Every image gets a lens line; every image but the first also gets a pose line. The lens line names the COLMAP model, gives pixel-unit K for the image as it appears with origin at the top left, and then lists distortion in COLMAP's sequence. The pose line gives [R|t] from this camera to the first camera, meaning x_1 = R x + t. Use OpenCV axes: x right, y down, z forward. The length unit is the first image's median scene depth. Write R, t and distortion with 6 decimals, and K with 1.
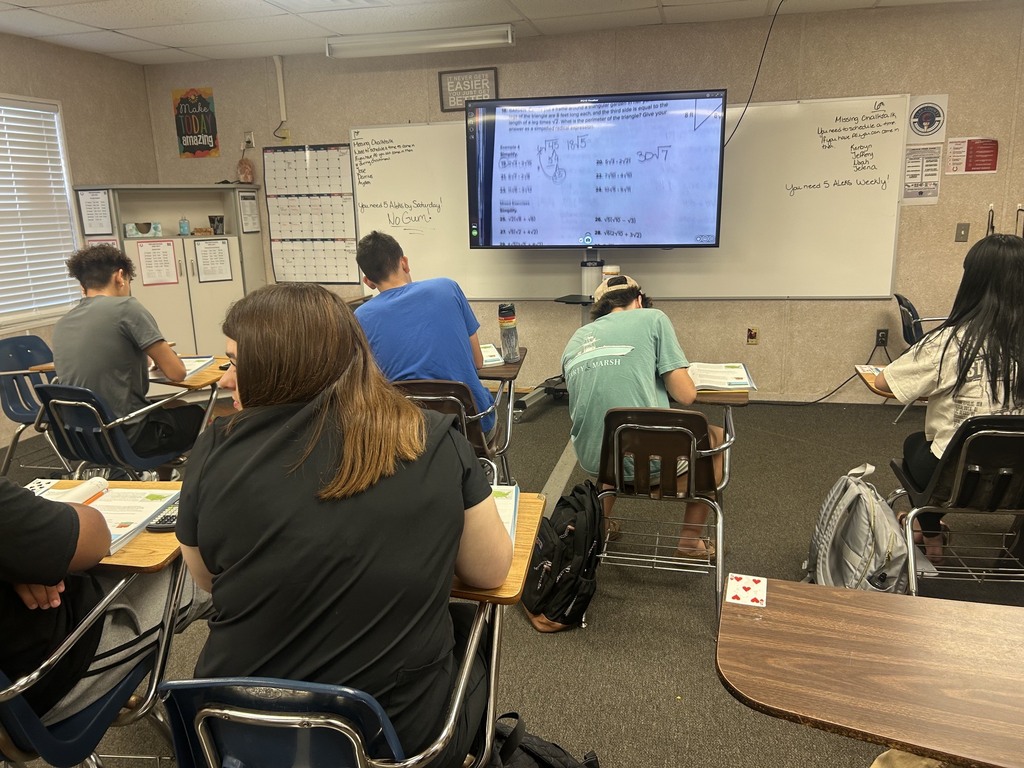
lens RADIAL K [[776.0, 0, 506.9], [0, 776.0, 385.5], [0, 0, 1]] dist [0.043063, -0.026364]
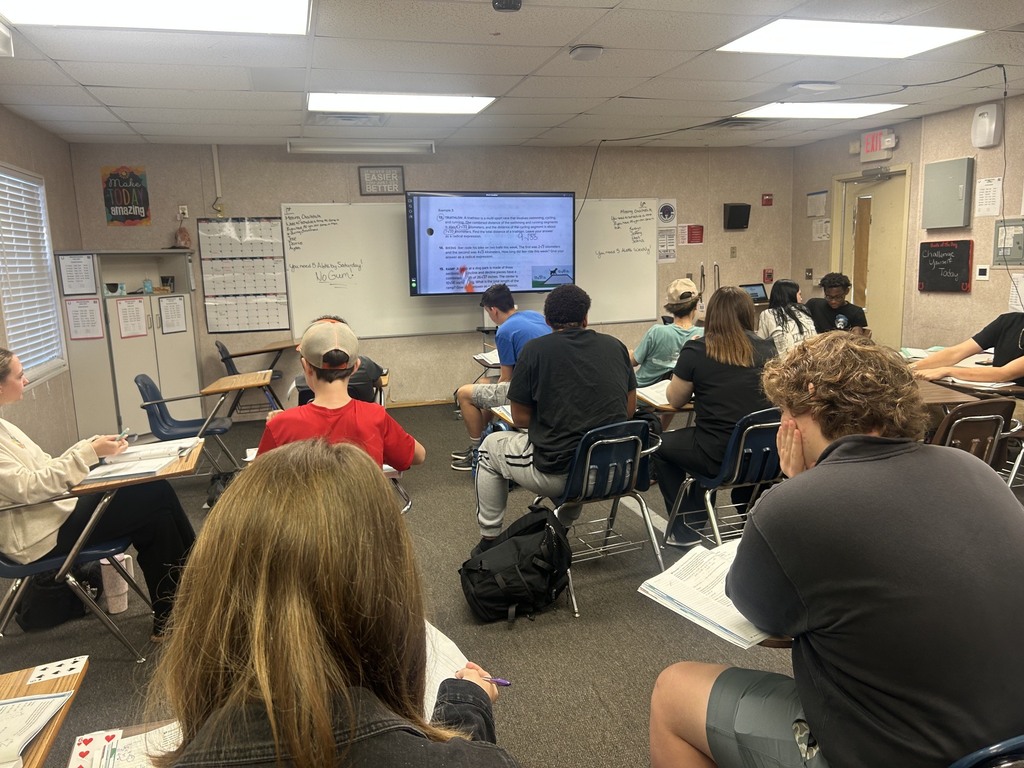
lens RADIAL K [[776.0, 0, 517.3], [0, 776.0, 382.3], [0, 0, 1]] dist [0.043063, -0.026364]
pose [[0.873154, -0.081111, 0.480649, -0.495222], [0.120704, 0.991327, -0.051983, 0.059088], [-0.472264, 0.103406, 0.875371, -0.233164]]
